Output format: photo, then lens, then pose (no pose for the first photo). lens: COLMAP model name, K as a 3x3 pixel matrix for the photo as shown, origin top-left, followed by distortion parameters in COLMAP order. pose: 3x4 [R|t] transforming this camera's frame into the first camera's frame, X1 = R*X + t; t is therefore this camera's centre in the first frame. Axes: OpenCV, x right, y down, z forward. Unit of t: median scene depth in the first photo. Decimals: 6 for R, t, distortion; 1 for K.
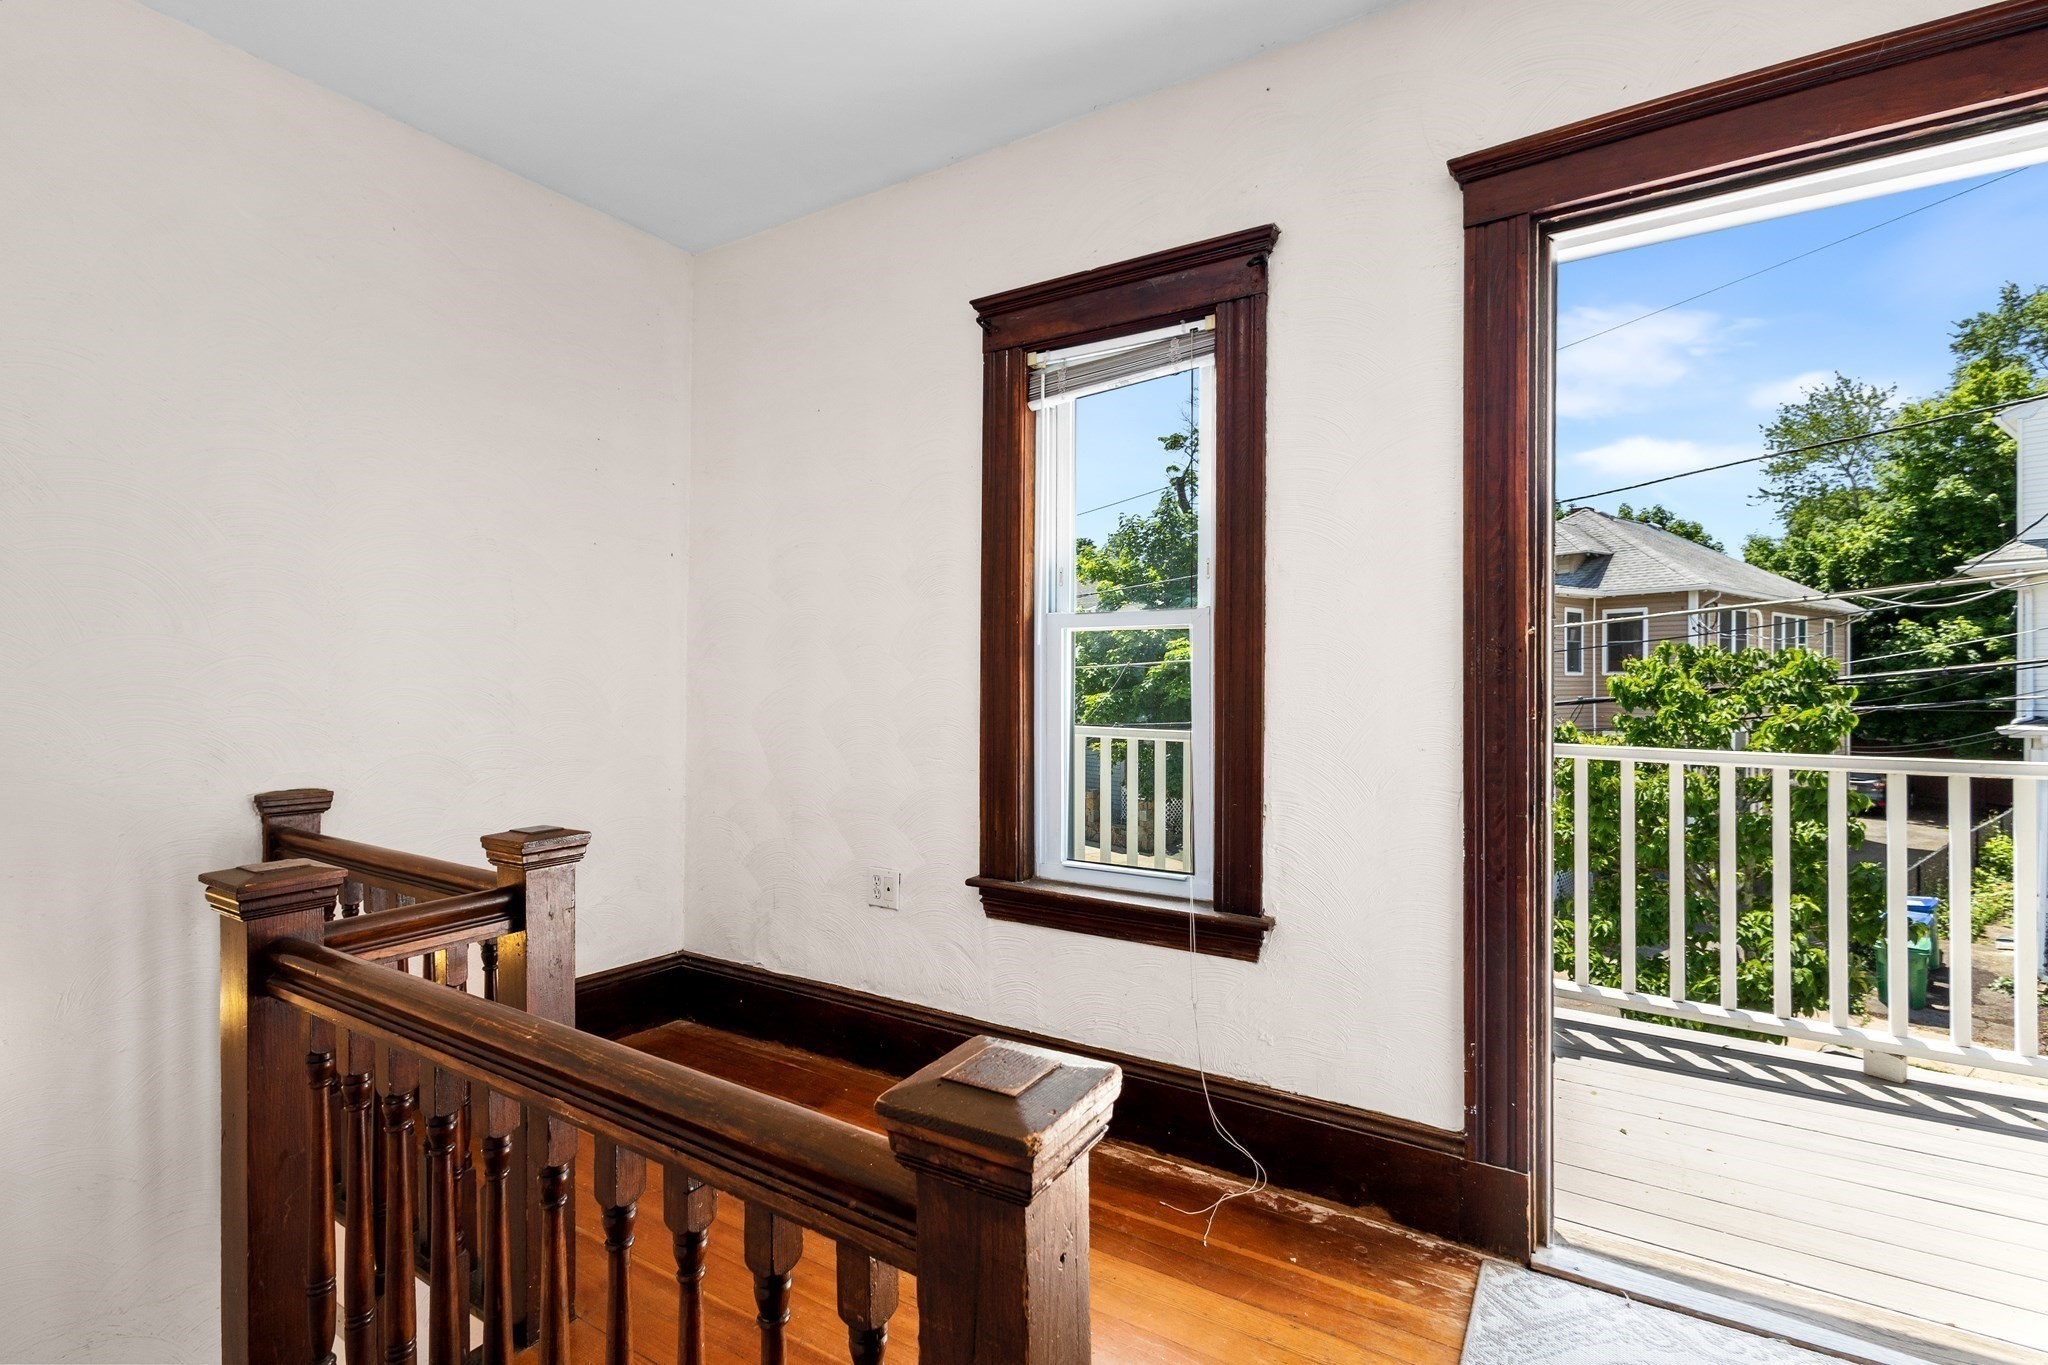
lens RADIAL K [[946.7, 0, 1029.8], [0, 946.7, 688.6], [0, 0, 1]] dist [0.009306, -0.004140]
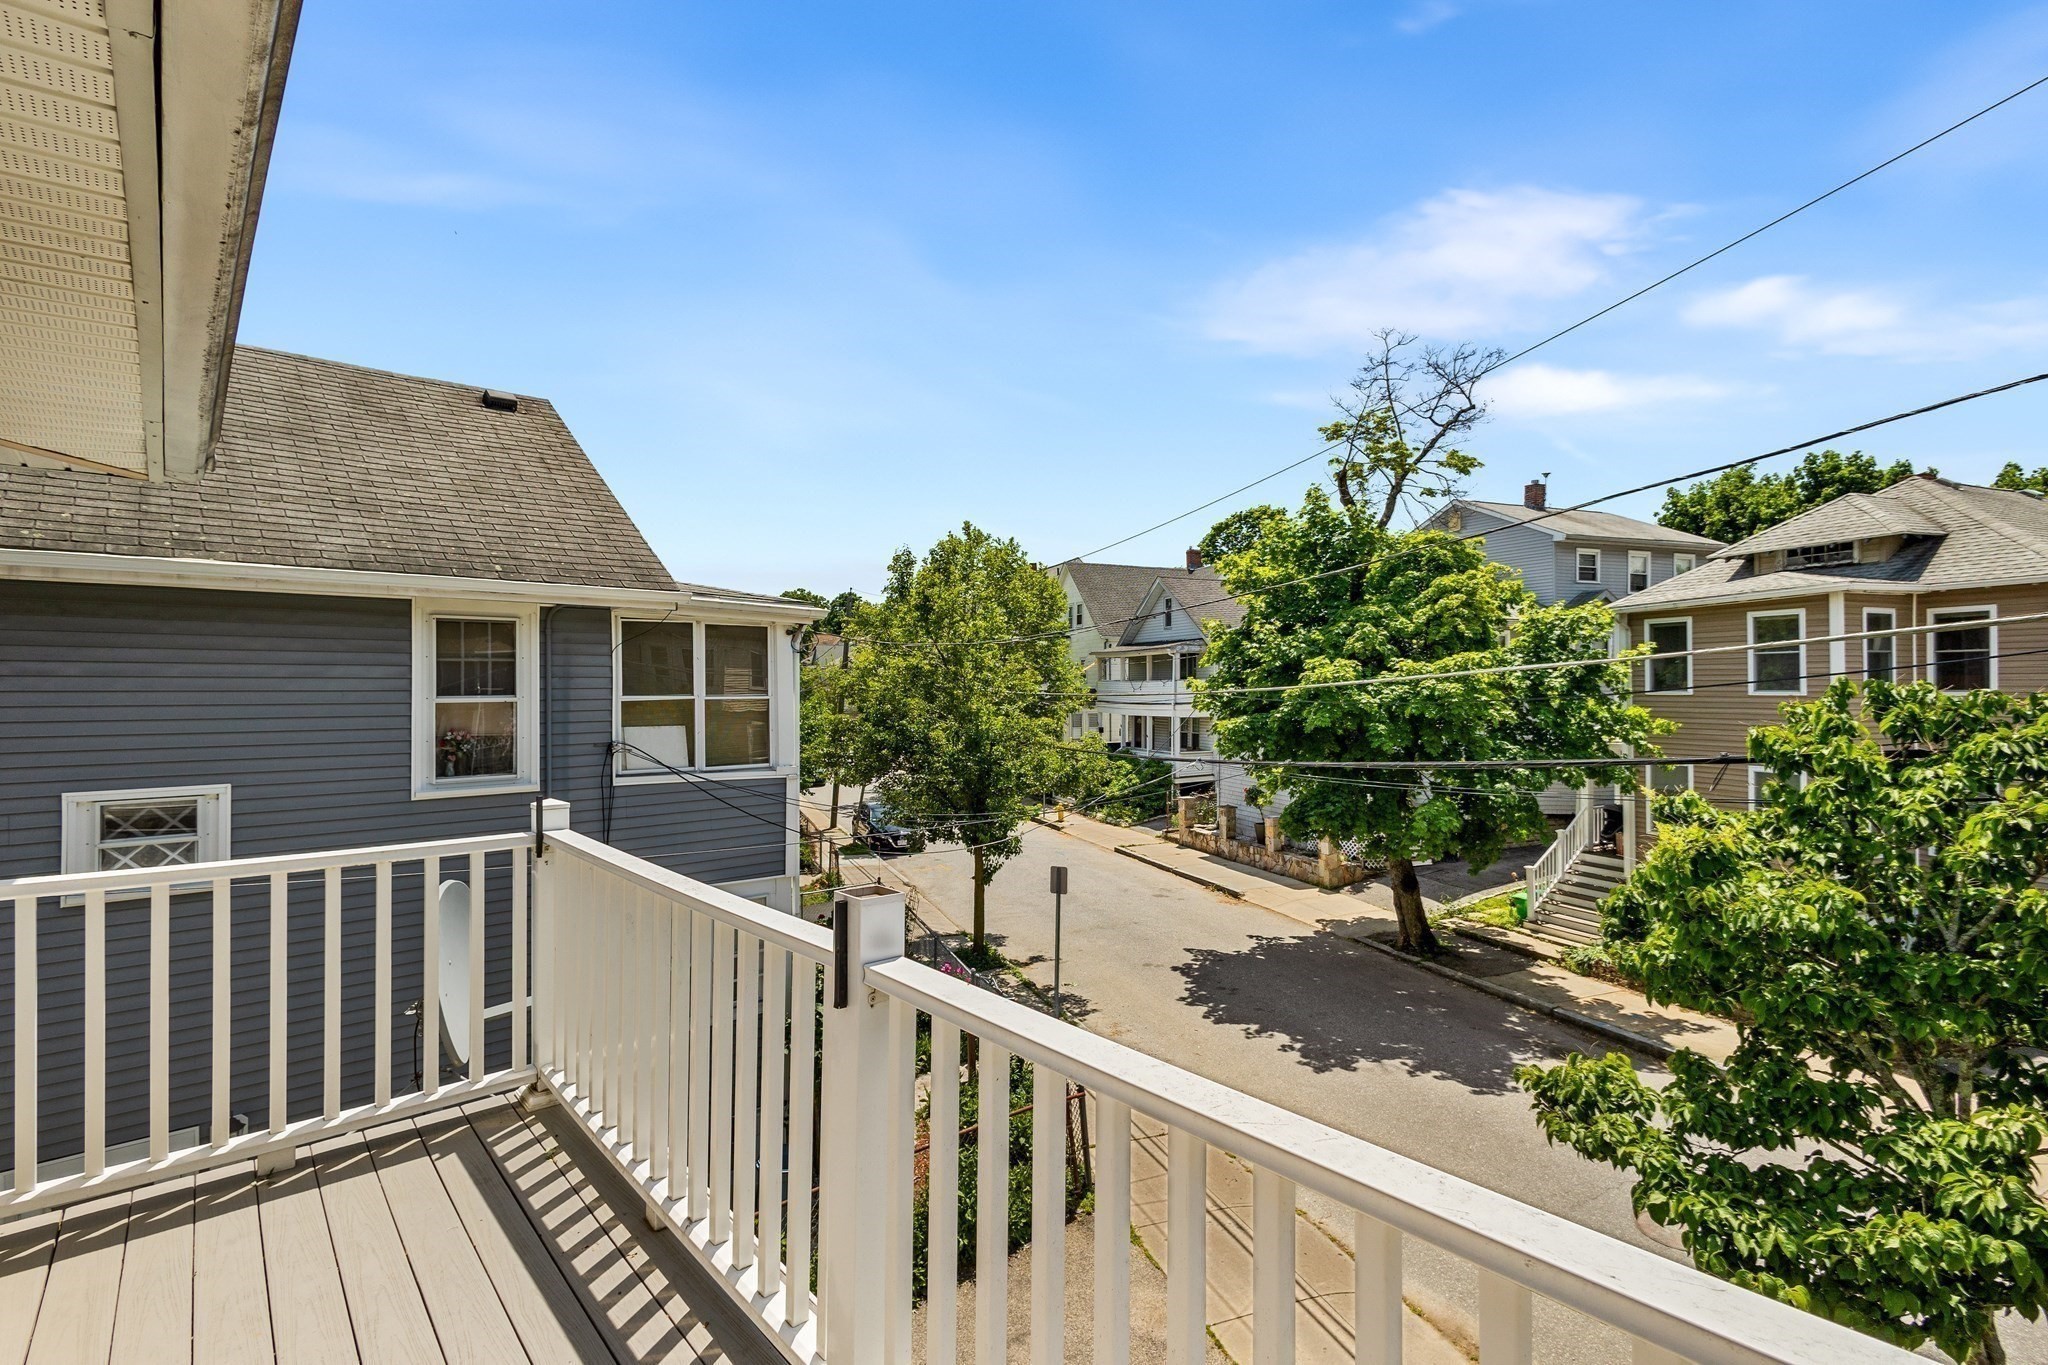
lens RADIAL K [[946.7, 0, 1021.1], [0, 946.7, 678.3], [0, 0, 1]] dist [0.009306, -0.004140]
pose [[0.958602, -0.006145, -0.284683, 0.136451], [0.000773, 0.999820, -0.018980, -0.016264], [0.284748, 0.017974, 0.958434, 0.085986]]
